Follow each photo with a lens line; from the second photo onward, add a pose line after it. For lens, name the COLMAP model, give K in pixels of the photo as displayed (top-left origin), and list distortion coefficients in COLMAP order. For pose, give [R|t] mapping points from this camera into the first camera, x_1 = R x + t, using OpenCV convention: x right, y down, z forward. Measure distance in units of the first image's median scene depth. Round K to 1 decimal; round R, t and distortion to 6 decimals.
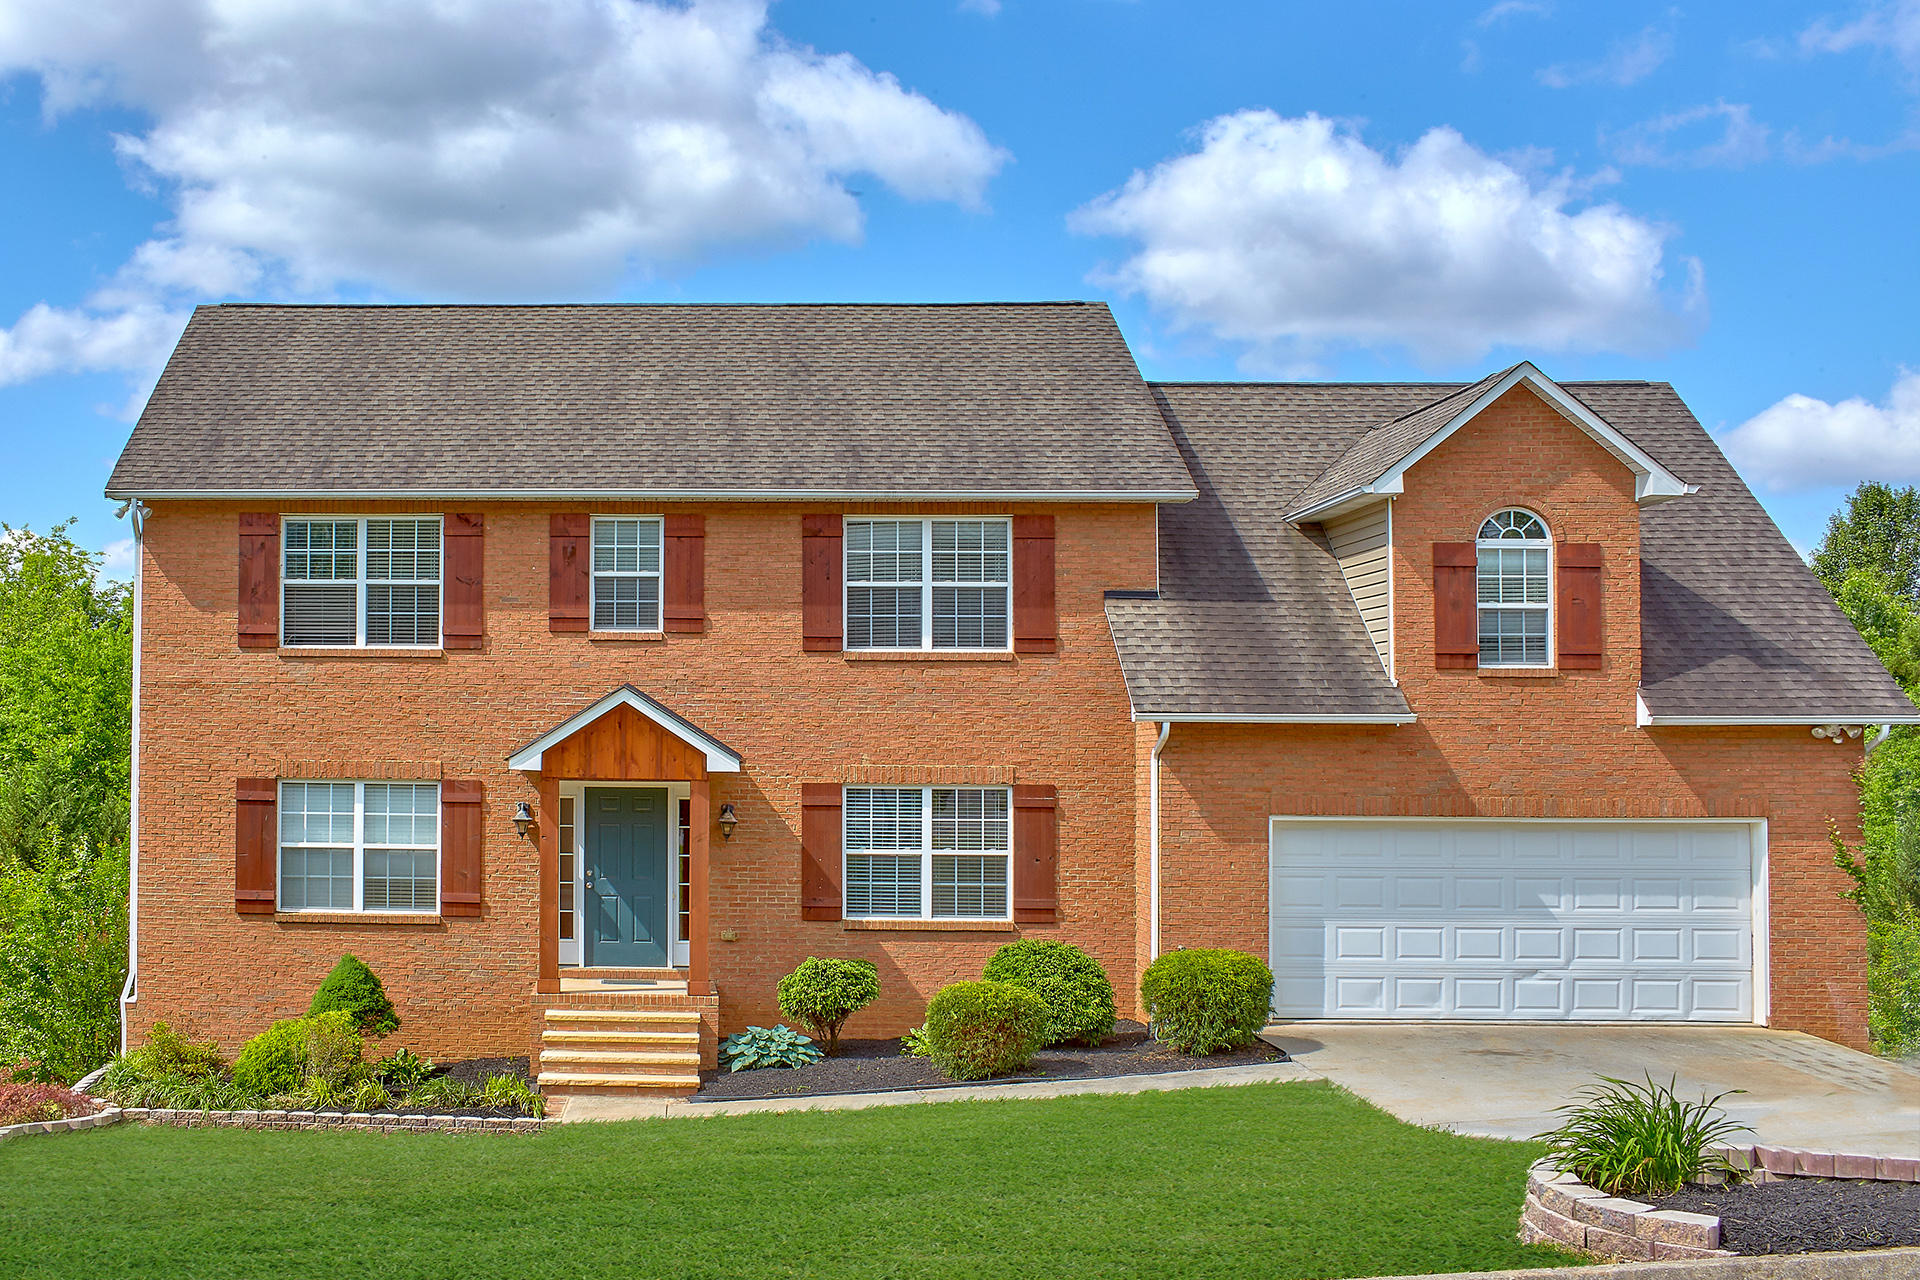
lens RADIAL K [[2005.4, 0, 960.0], [0, 2005.4, 640.0], [0, 0, 1]] dist [0.015776, 0.023897]
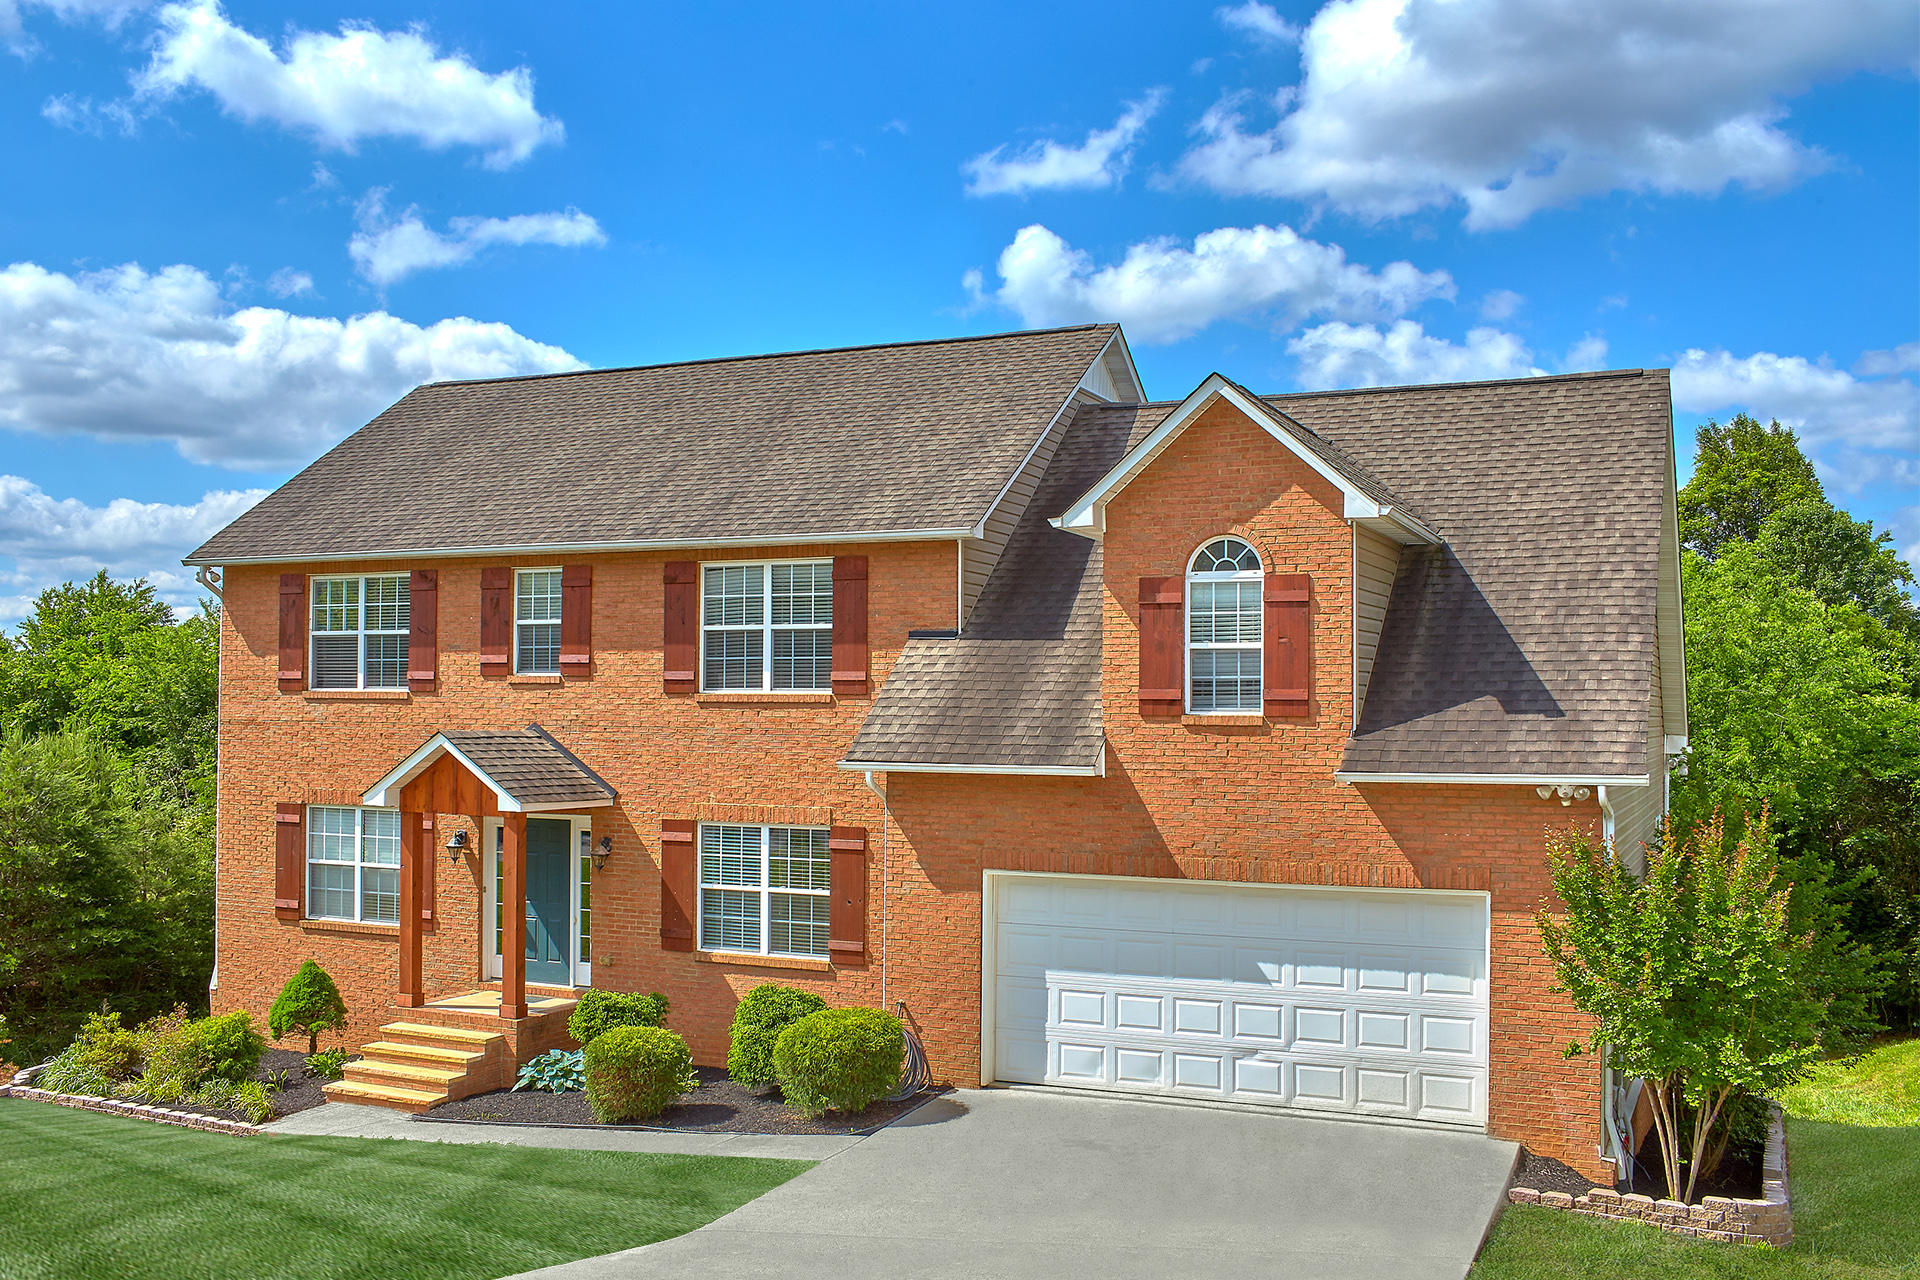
lens RADIAL K [[1800.9, 0, 960.4], [0, 1800.9, 672.8], [0, 0, 1]] dist [-0.000766, -0.000316]
pose [[0.930172, -0.010525, -0.366973, 0.414468], [0.018565, 0.999659, 0.018385, -0.019639], [0.366655, -0.023914, 0.930050, 0.184497]]
